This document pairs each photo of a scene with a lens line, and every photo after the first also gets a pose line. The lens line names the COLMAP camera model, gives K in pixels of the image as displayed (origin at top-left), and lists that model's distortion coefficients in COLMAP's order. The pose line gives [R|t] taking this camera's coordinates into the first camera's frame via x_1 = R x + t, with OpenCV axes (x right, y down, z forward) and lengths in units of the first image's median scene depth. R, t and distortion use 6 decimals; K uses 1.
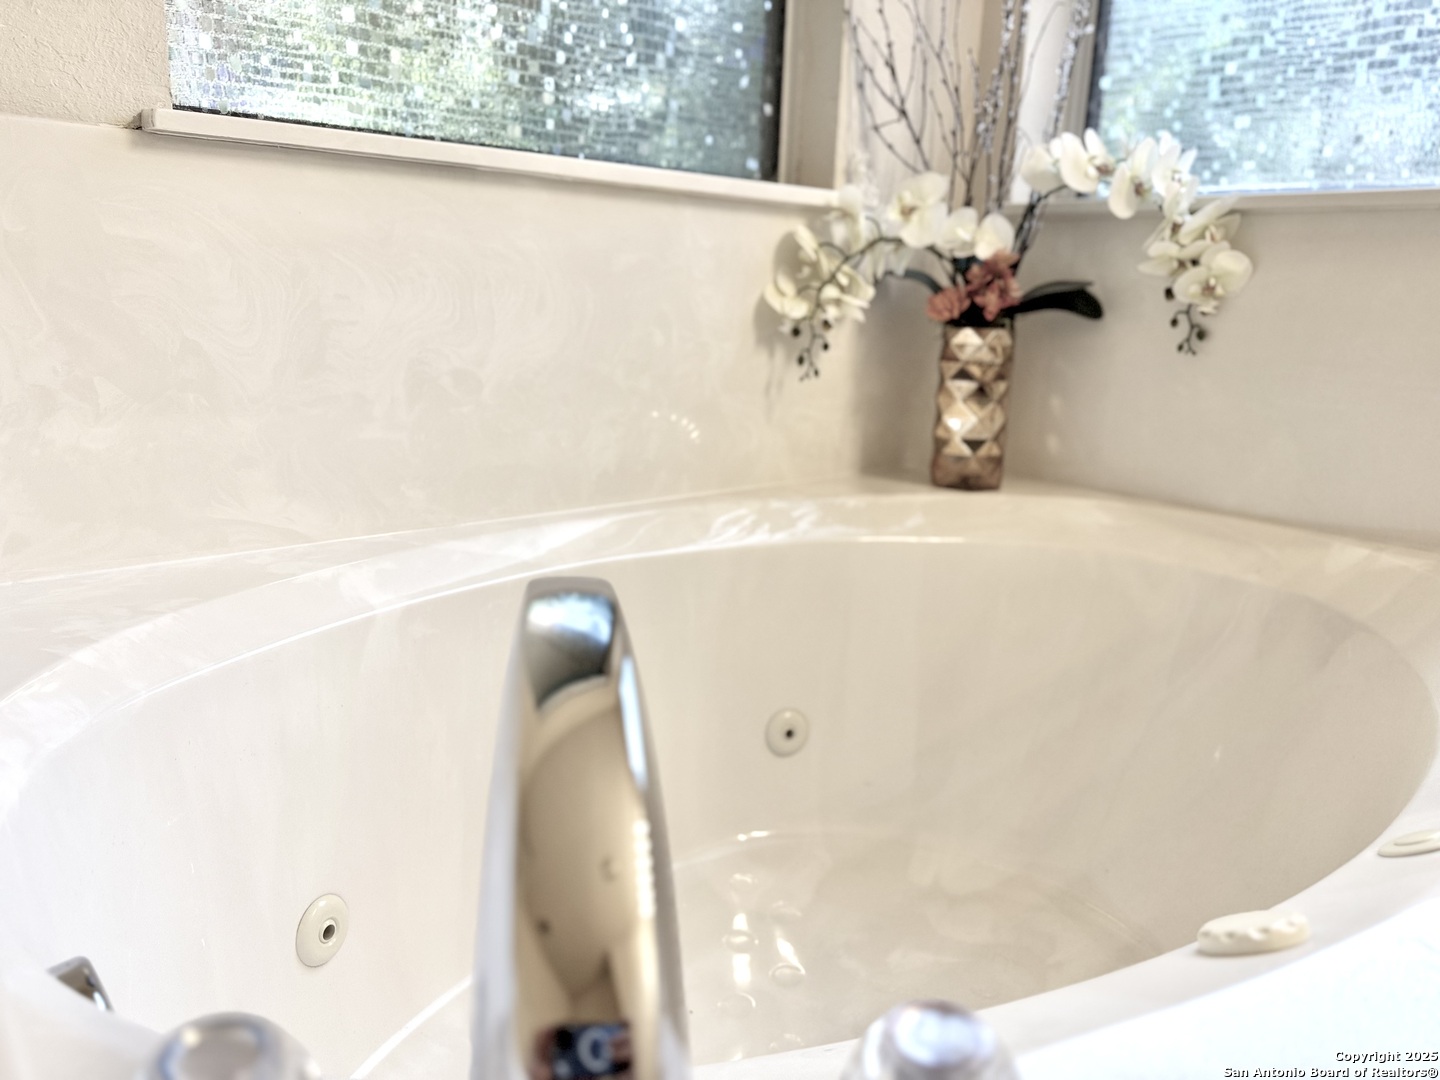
lens RADIAL K [[1010.0, 0, 722.2], [0, 1010.0, 543.2], [0, 0, 1]] dist [0.000727, -0.001398]
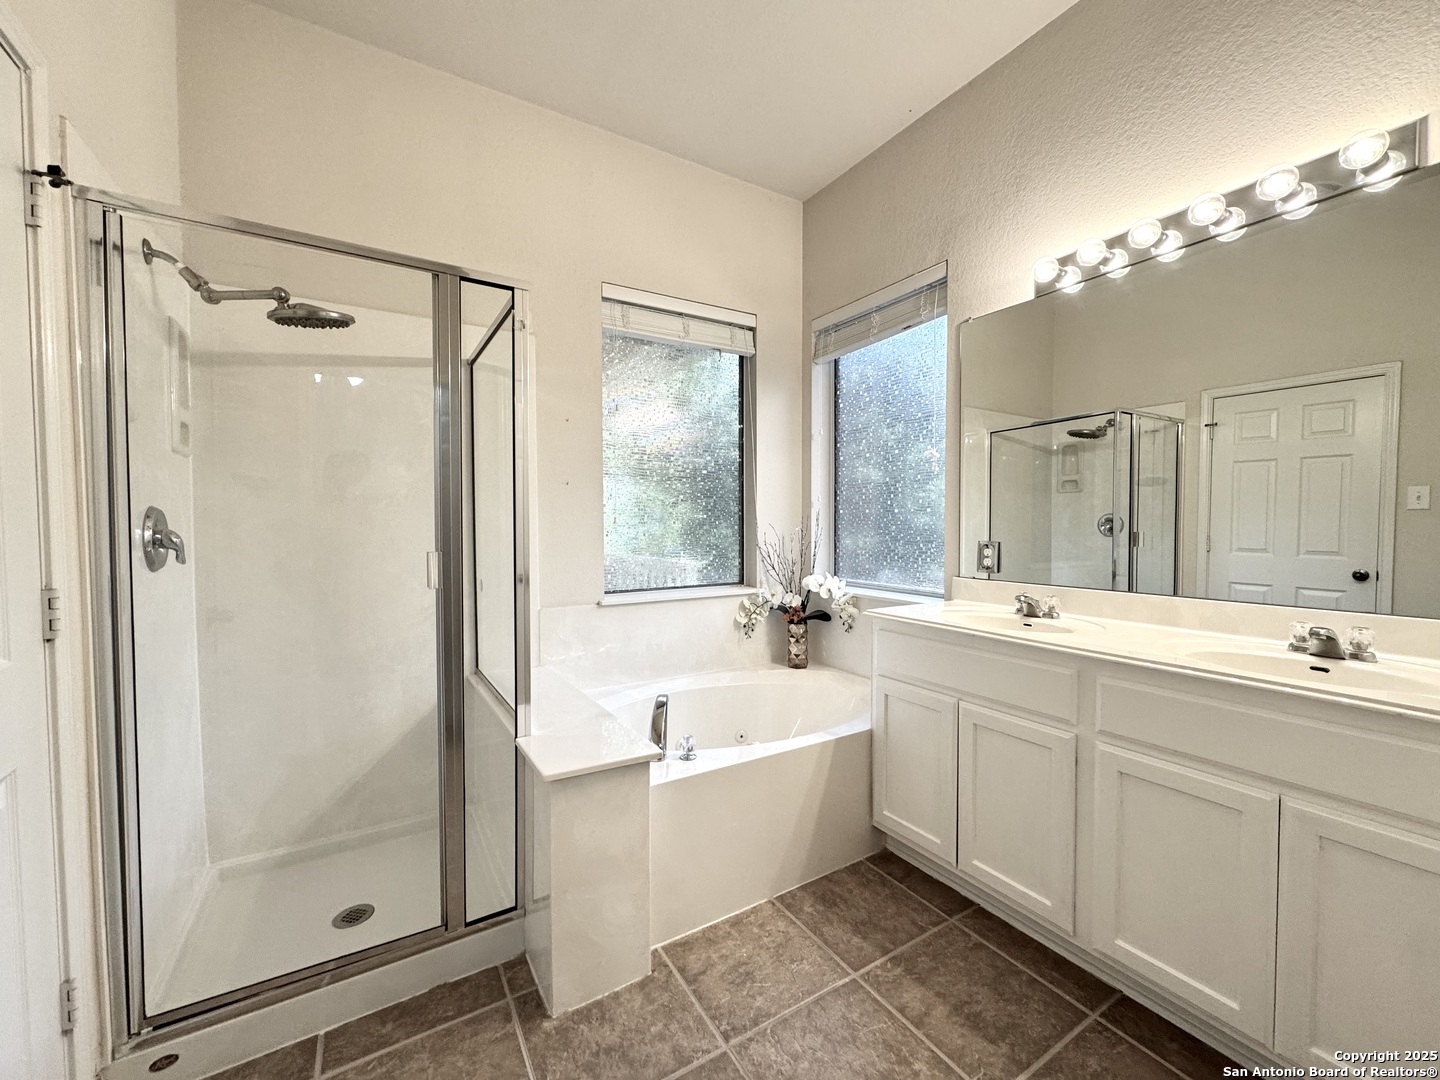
lens RADIAL K [[579.9, 0, 721.9], [0, 579.9, 537.8], [0, 0, 1]] dist [0.002810, 0.000329]
pose [[0.983776, -0.032051, -0.176515, 0.384795], [-0.007203, 0.976063, -0.217371, -0.059340], [0.179257, 0.215116, 0.959996, -1.190414]]
